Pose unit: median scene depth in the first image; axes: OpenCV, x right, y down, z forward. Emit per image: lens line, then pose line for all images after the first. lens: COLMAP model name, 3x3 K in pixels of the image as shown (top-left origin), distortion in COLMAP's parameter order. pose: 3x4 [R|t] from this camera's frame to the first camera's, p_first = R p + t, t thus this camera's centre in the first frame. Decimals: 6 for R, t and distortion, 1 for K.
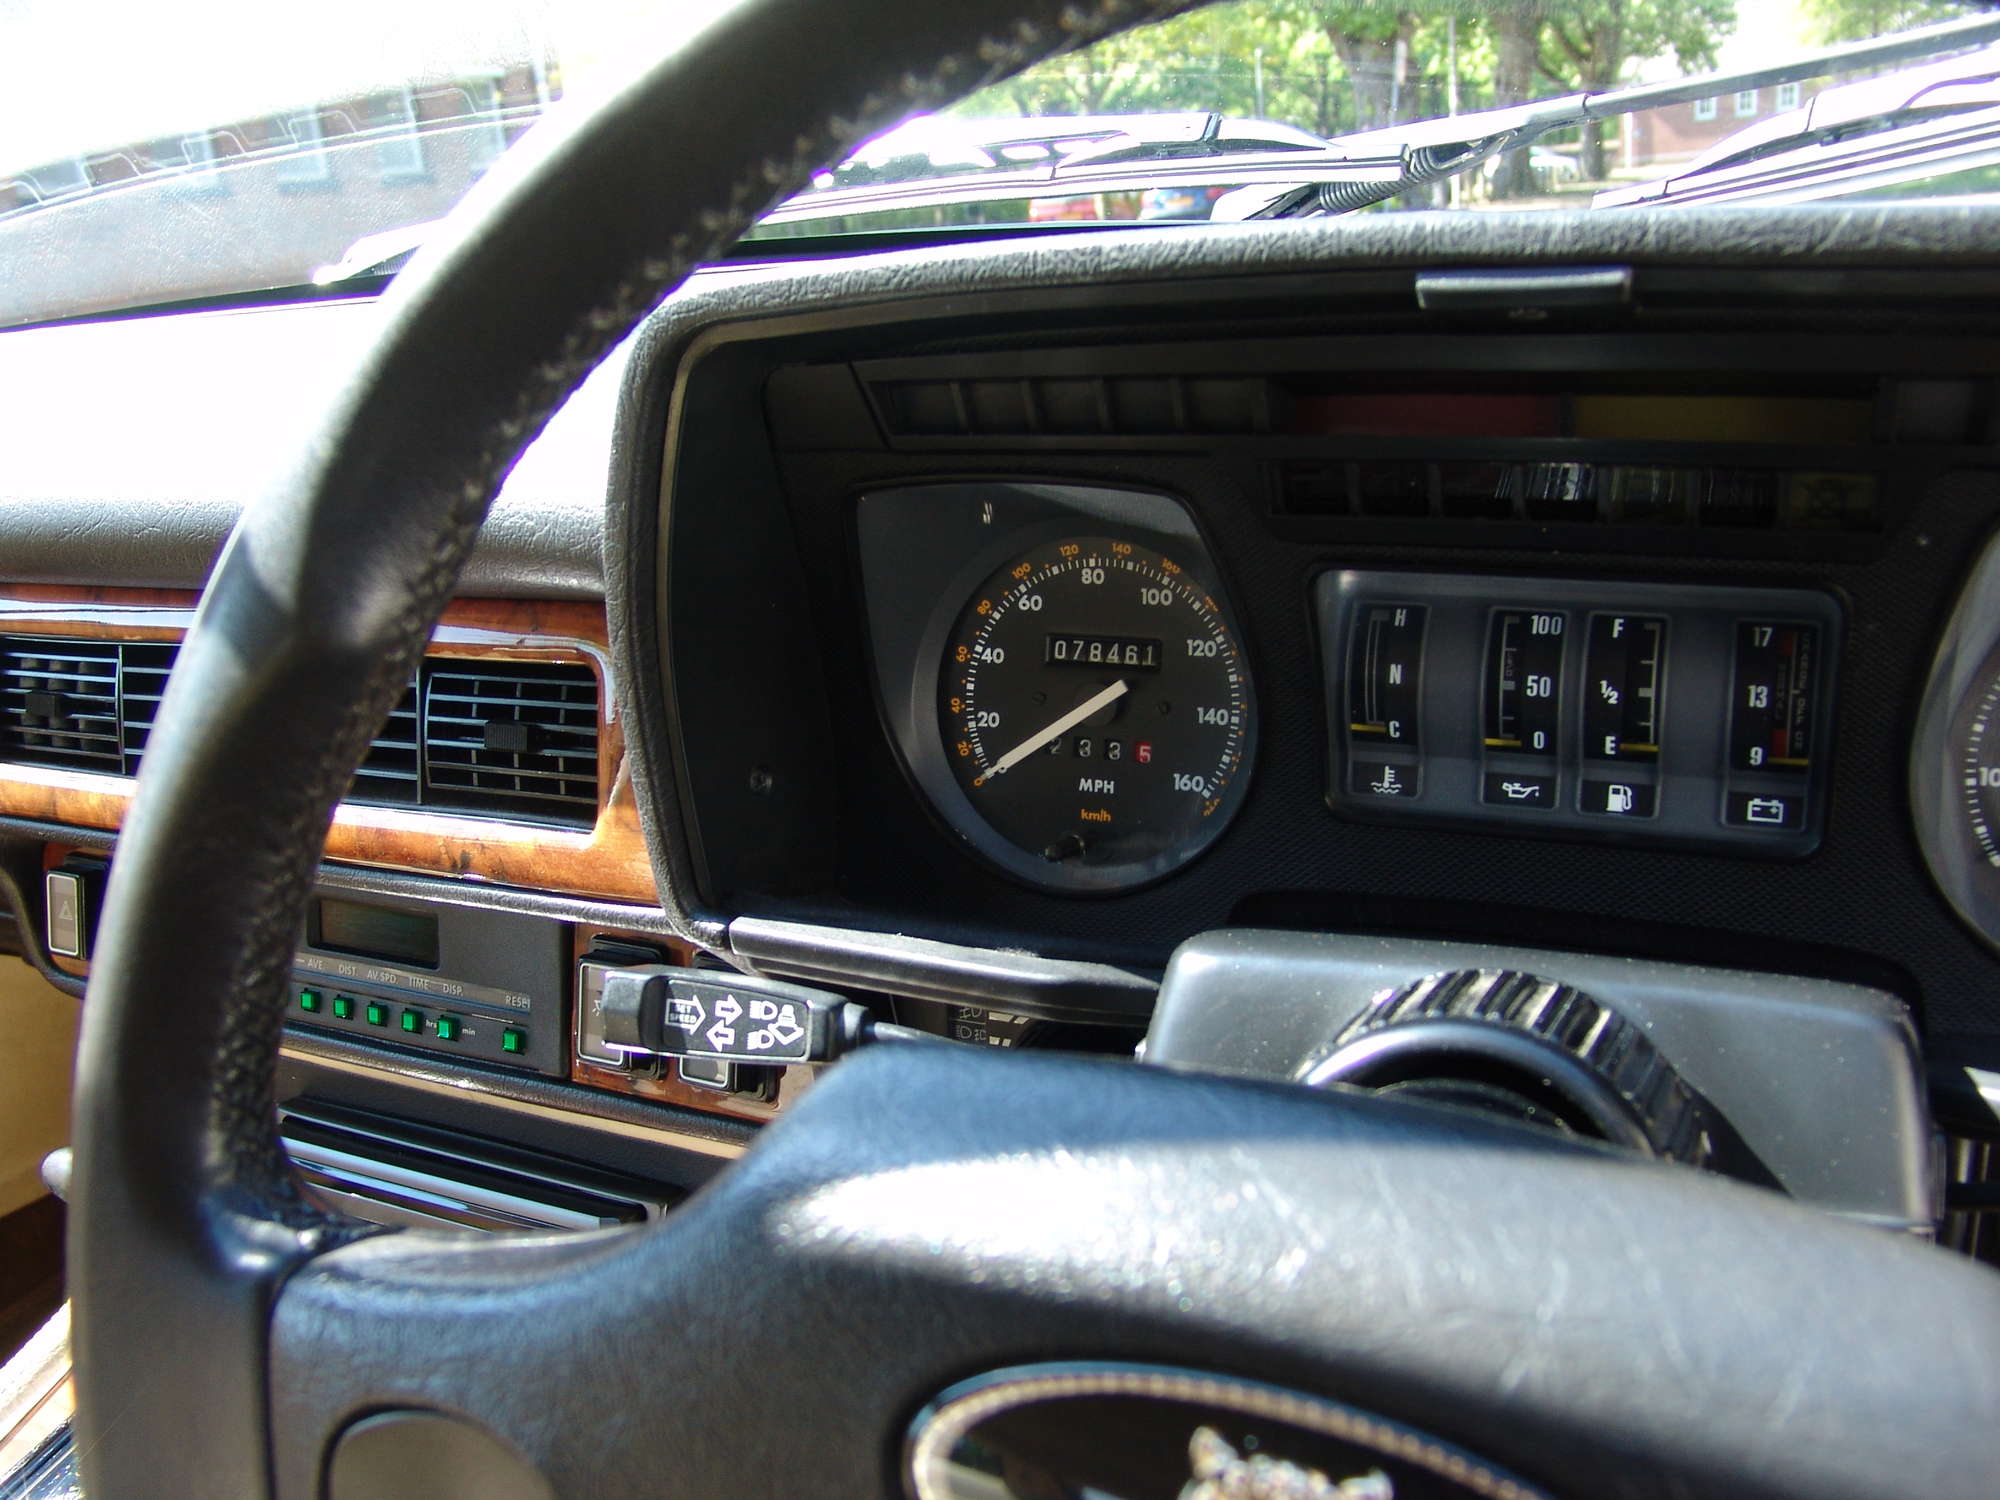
lens RADIAL K [[1613.6, 0, 998.9], [0, 1613.6, 740.9], [0, 0, 1]] dist [-0.096190, 0.002846]
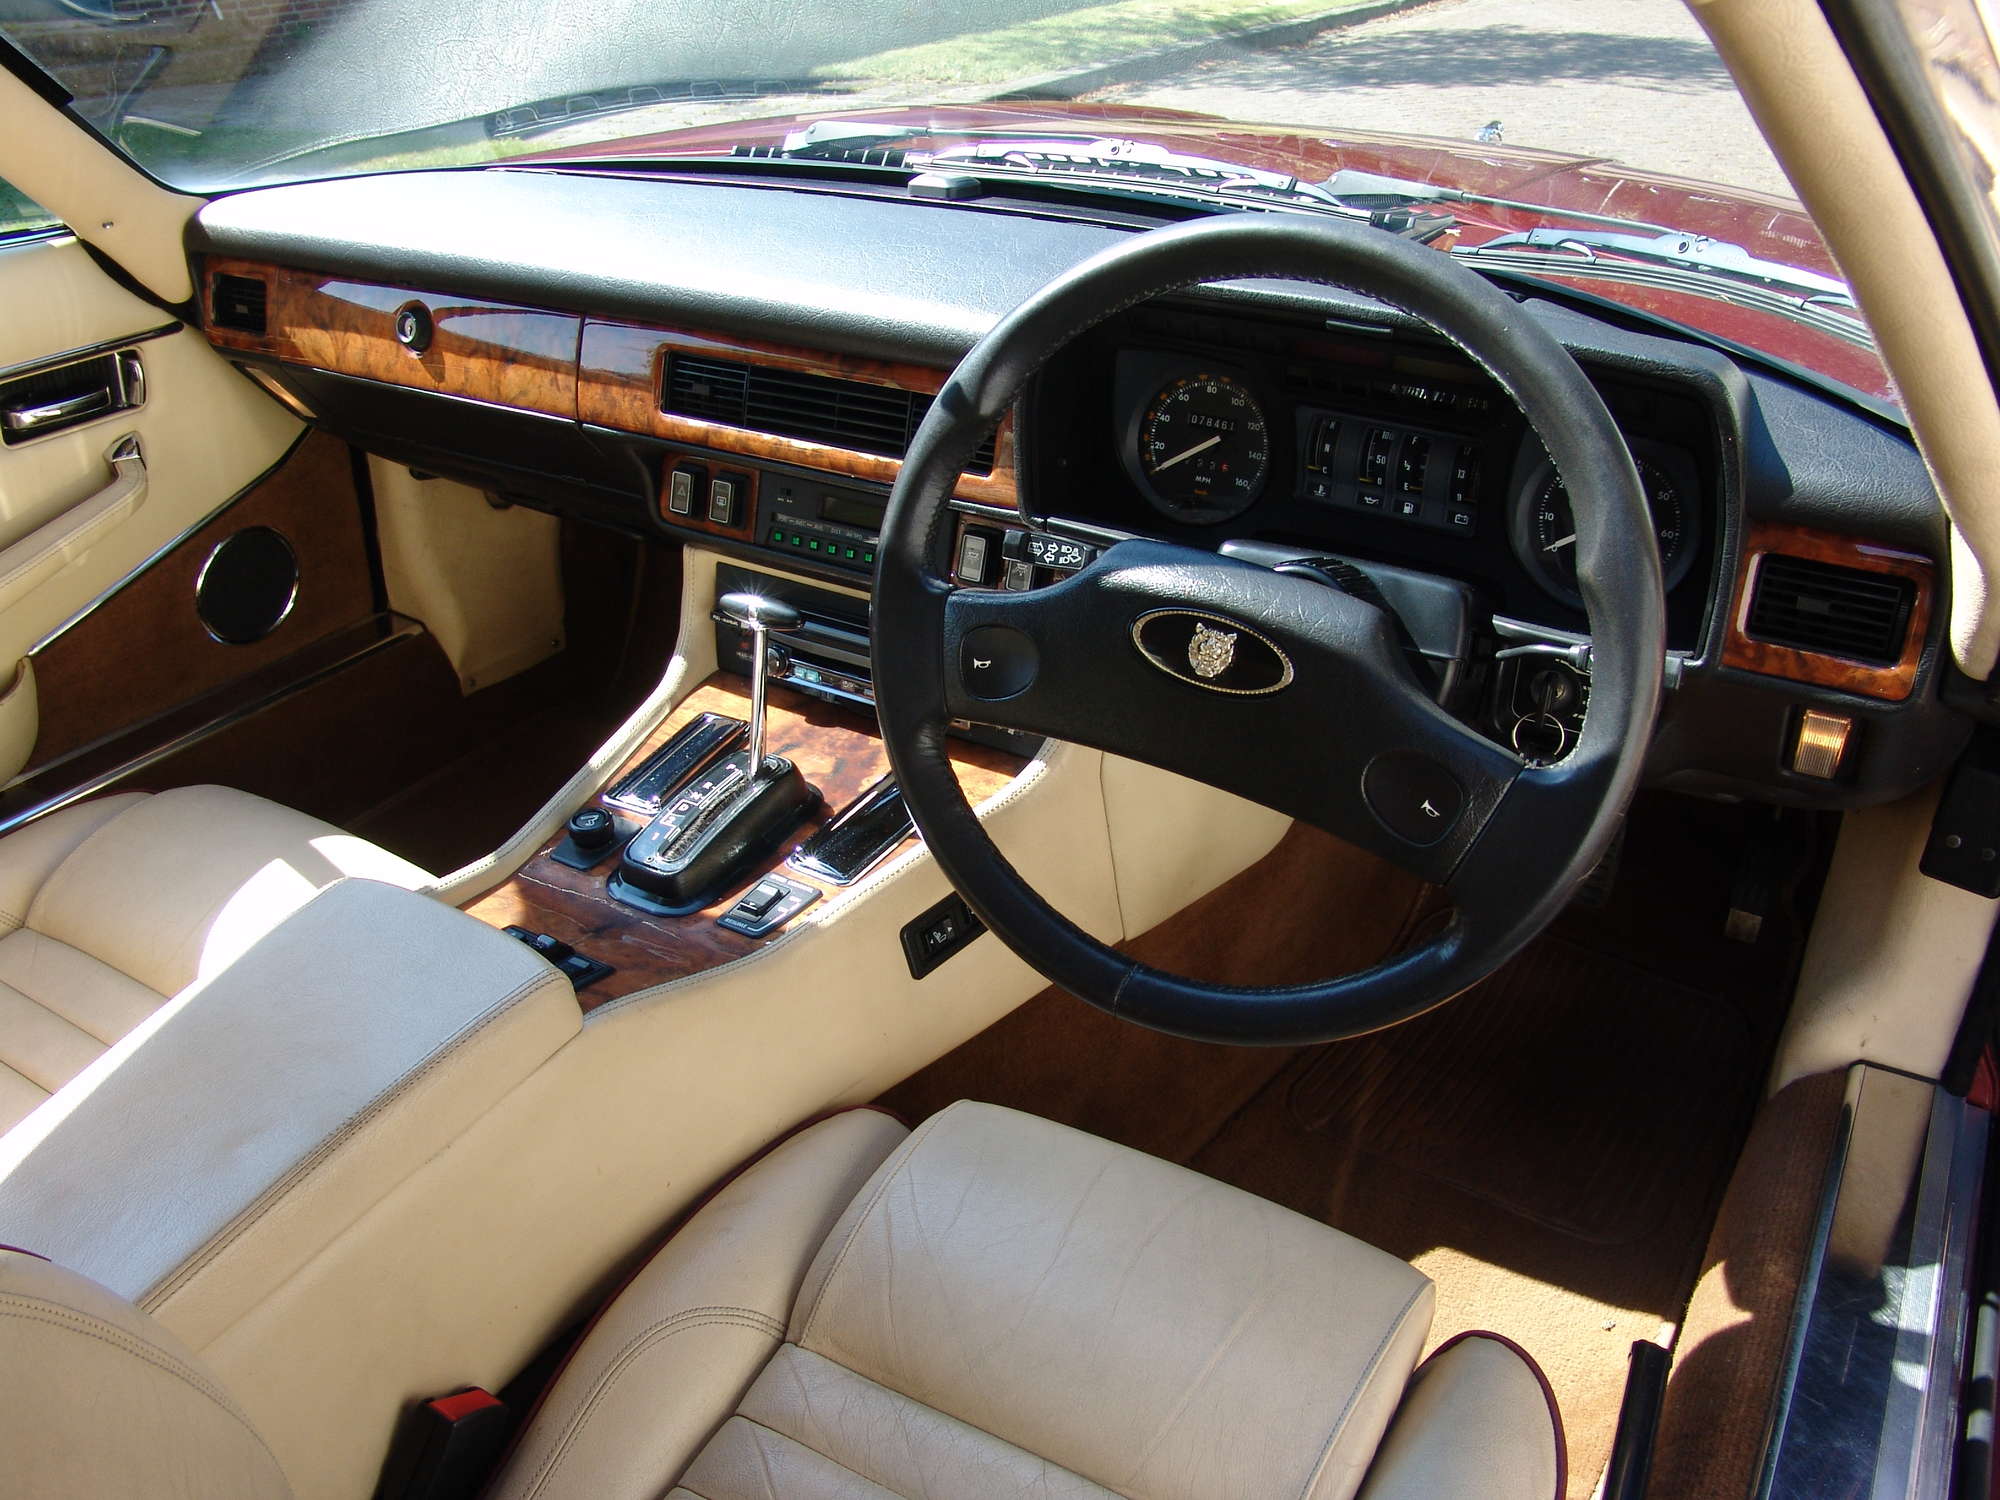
lens RADIAL K [[1676.1, 0, 1008.1], [0, 1676.1, 755.5], [0, 0, 1]] dist [-0.107472, 0.009230]
pose [[0.991747, 0.115890, -0.054833, -0.046089], [-0.103065, 0.975040, 0.196660, -0.033206], [0.076255, -0.189386, 0.978937, -1.672428]]
